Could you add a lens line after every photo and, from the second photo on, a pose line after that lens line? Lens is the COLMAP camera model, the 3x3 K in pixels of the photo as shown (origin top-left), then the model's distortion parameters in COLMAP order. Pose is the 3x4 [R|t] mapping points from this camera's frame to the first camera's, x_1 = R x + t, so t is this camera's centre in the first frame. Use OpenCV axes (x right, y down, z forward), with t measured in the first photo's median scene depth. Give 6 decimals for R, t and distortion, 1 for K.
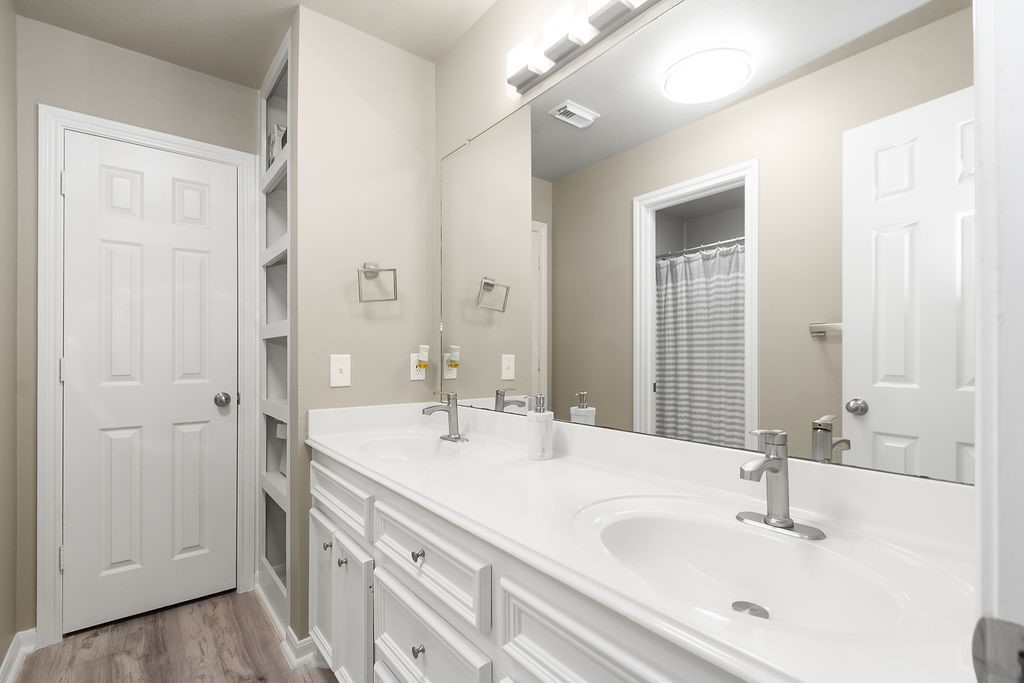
lens RADIAL K [[461.4, 0, 509.2], [0, 461.4, 352.0], [0, 0, 1]] dist [0.001408, -0.000725]
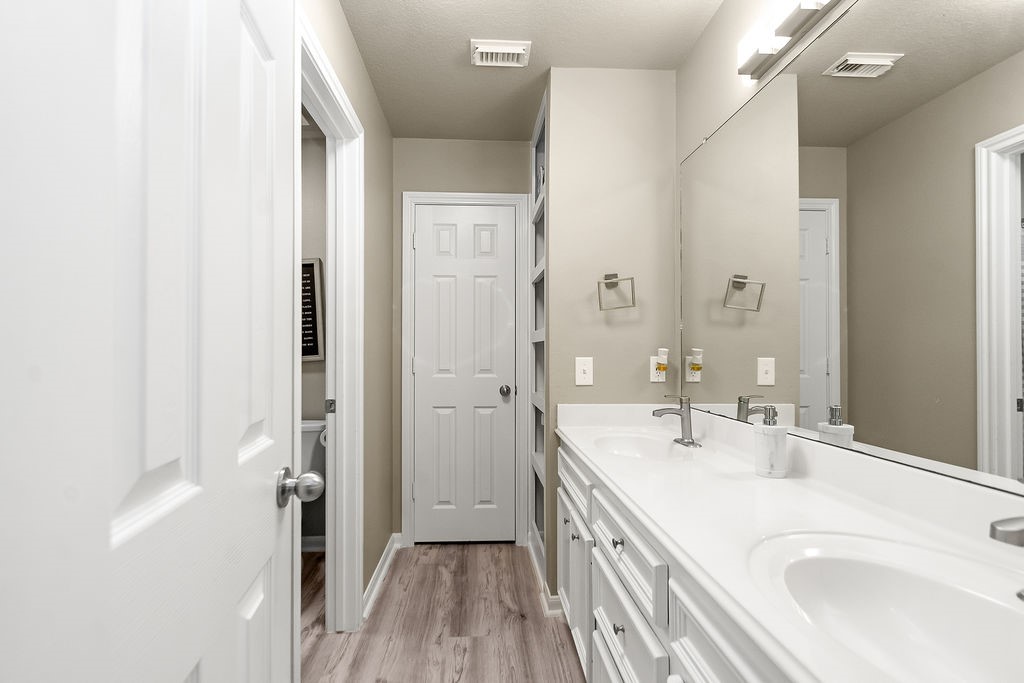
lens RADIAL K [[461.4, 0, 510.5], [0, 461.4, 345.2], [0, 0, 1]] dist [0.001408, -0.000725]
pose [[0.815097, -0.001852, -0.579321, 0.146318], [0.000194, 0.999996, -0.002924, -0.020945], [0.579324, 0.002271, 0.815094, -0.037865]]
